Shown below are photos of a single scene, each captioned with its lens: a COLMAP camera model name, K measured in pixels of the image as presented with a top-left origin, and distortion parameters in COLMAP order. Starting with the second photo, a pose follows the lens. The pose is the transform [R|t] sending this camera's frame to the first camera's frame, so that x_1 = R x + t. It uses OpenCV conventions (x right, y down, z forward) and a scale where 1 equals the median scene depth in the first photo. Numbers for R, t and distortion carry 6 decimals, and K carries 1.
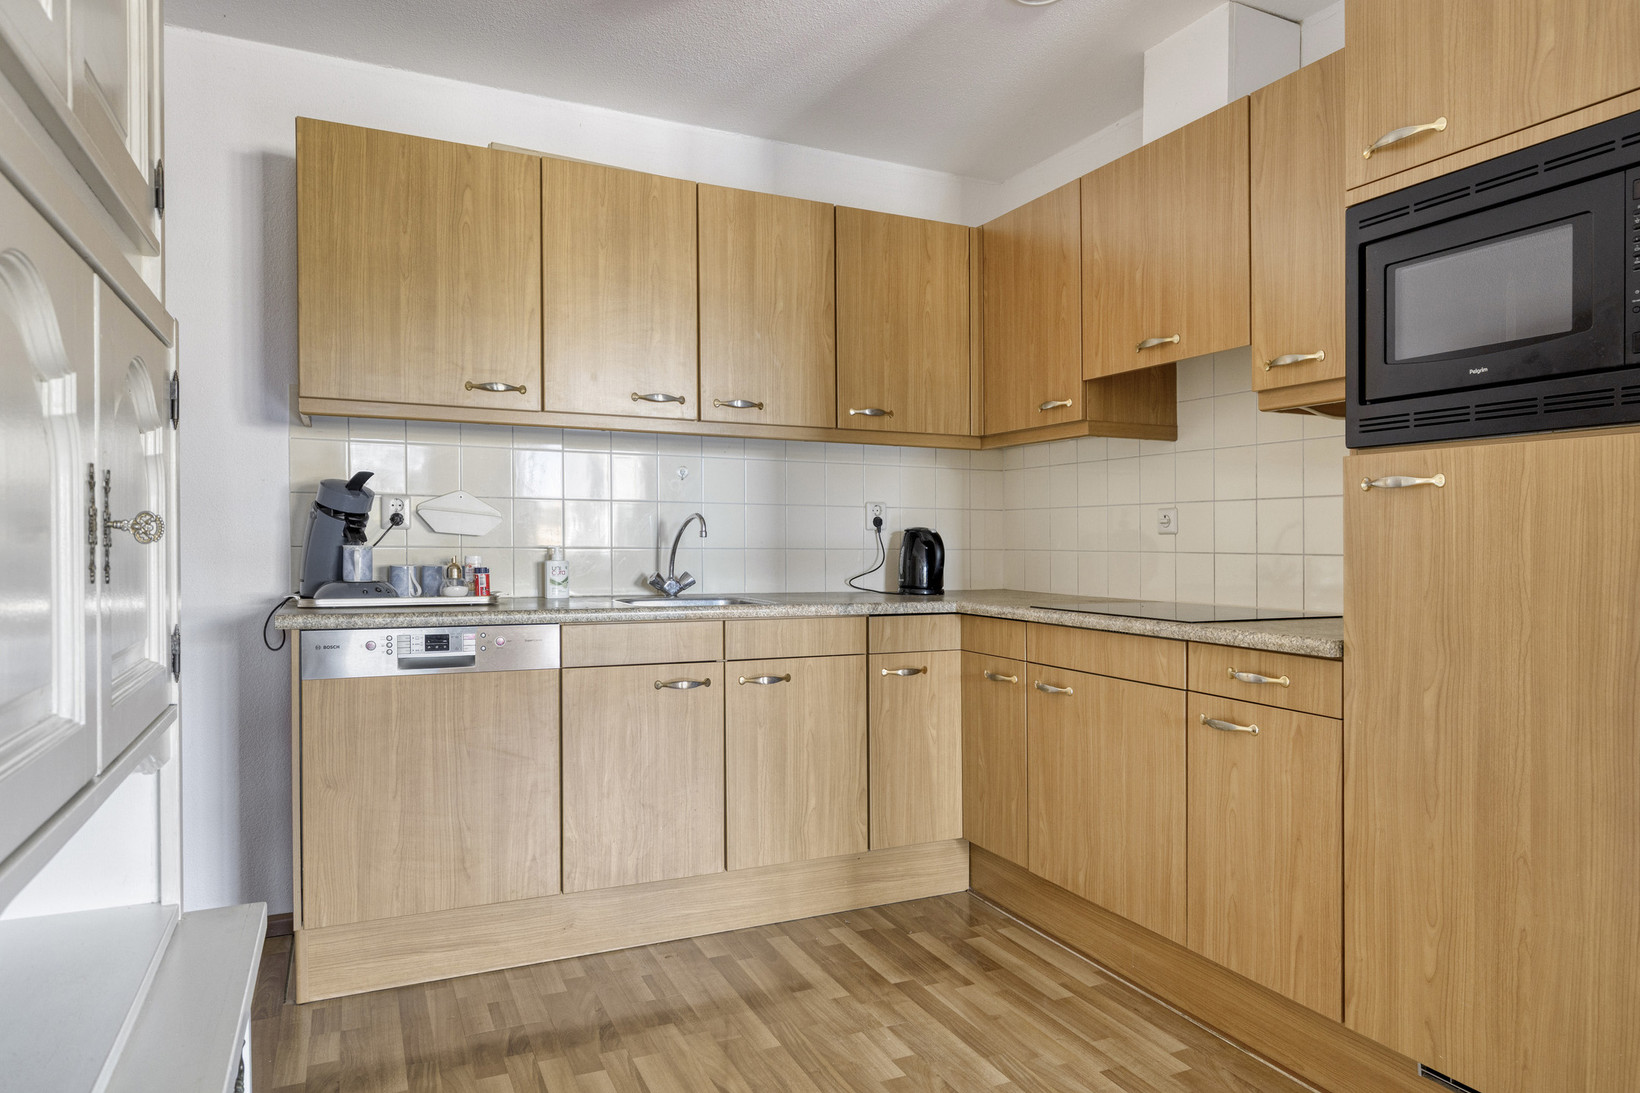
lens RADIAL K [[1007.0, 0, 824.4], [0, 1007.0, 563.4], [0, 0, 1]] dist [-0.003471, -0.001122]
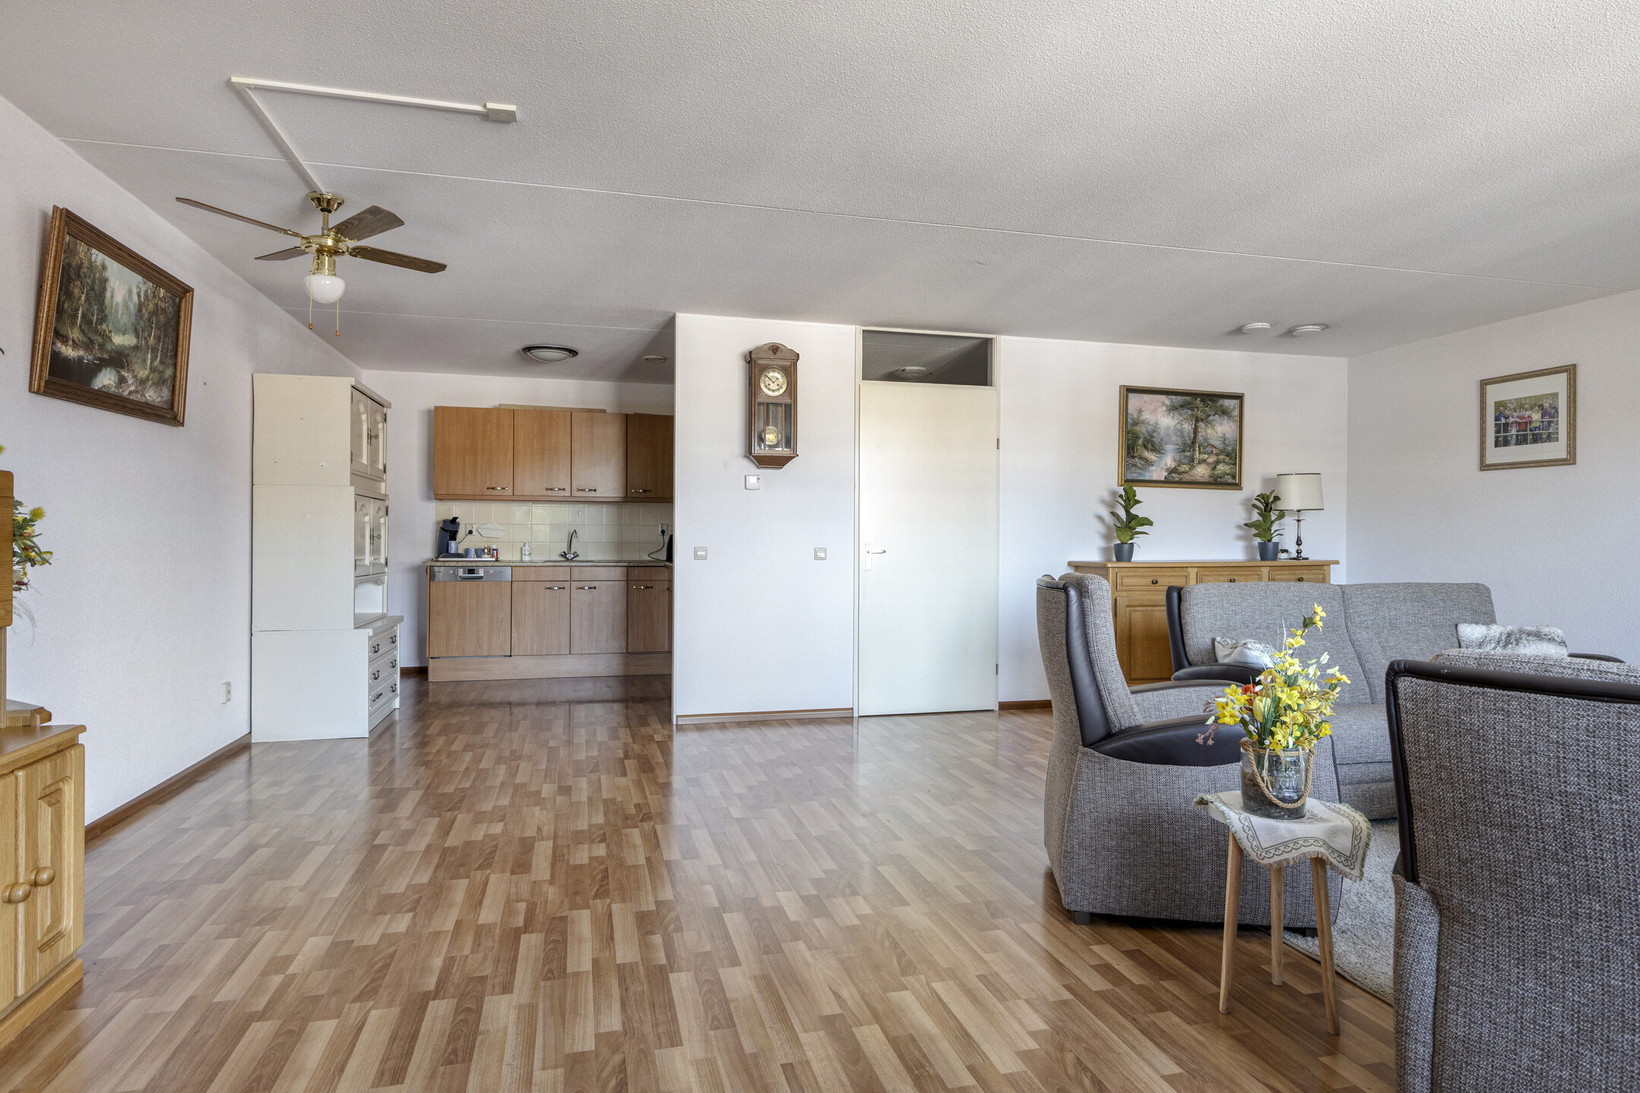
lens RADIAL K [[930.3, 0, 823.6], [0, 930.3, 542.2], [0, 0, 1]] dist [0.005413, -0.000093]
pose [[0.983361, -0.001112, -0.181657, 1.198953], [-0.002949, 0.999752, -0.022084, 0.046119], [0.181636, 0.022253, 0.983114, -1.631767]]
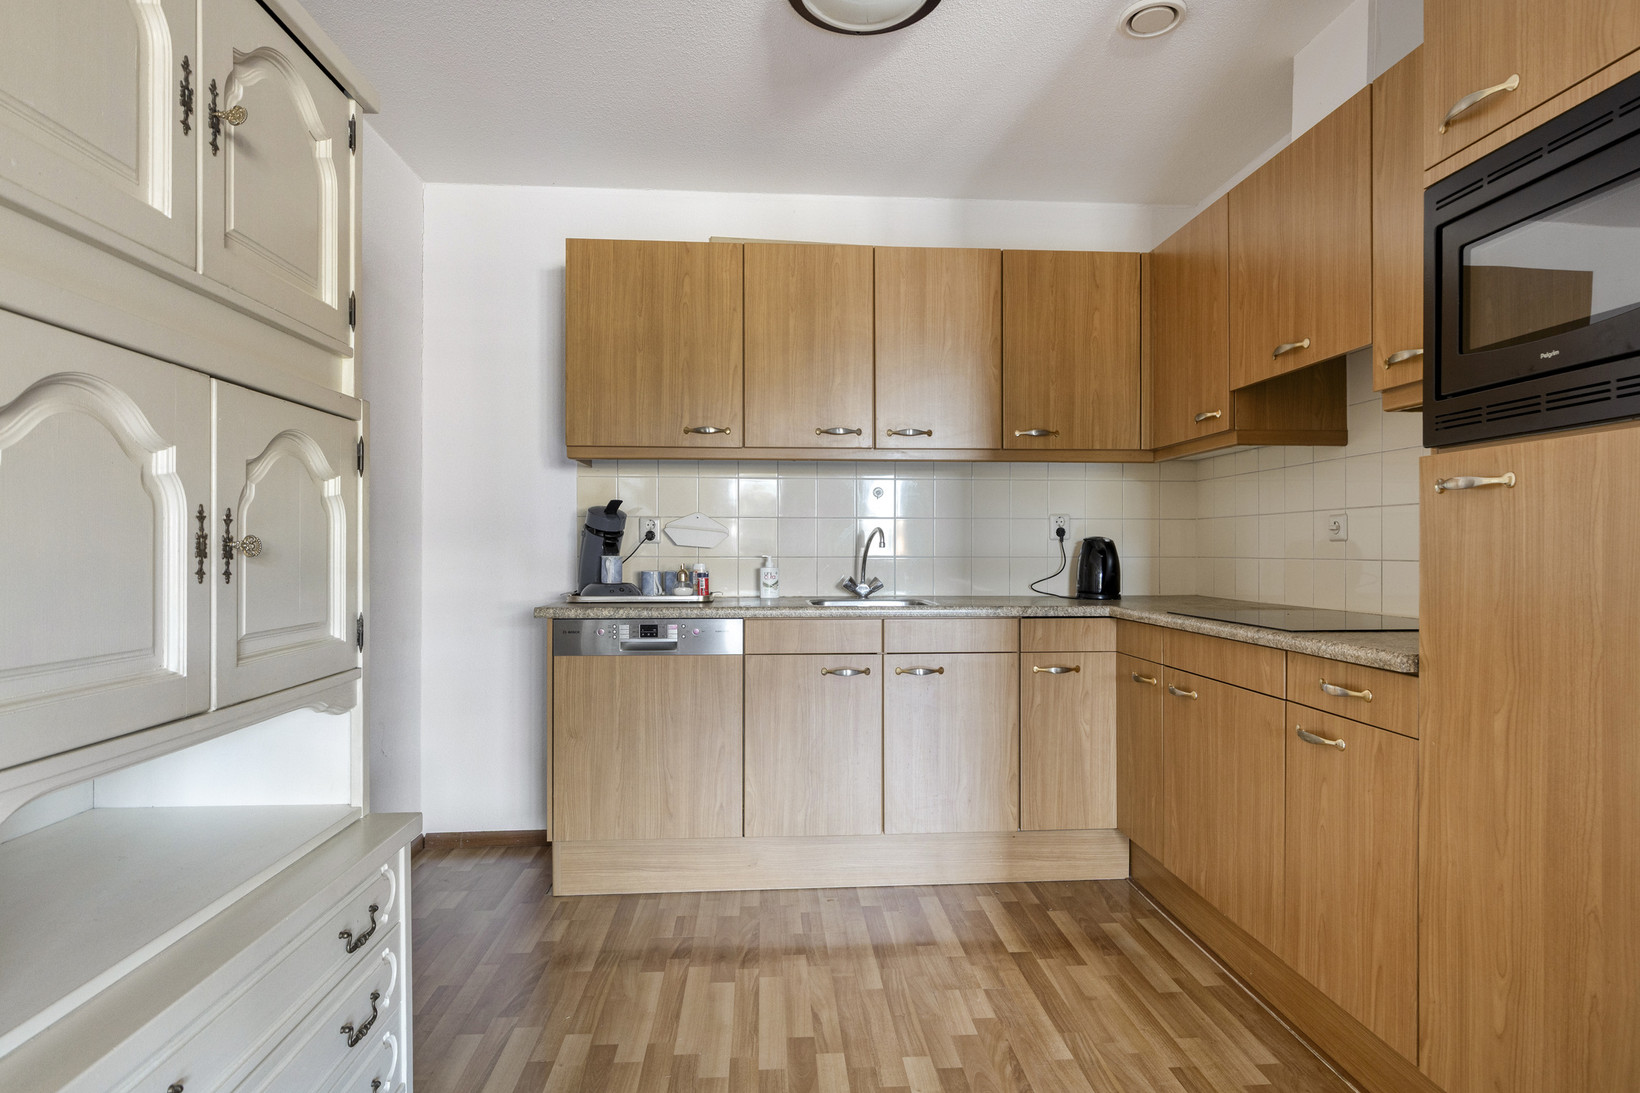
lens RADIAL K [[865.7, 0, 822.0], [0, 865.7, 566.4], [0, 0, 1]] dist [-0.004983, 0.000464]
pose [[0.933455, 0.000489, -0.358695, 0.210374], [-0.001683, 0.999994, -0.003016, -0.001243], [0.358691, 0.003419, 0.933450, 0.041390]]
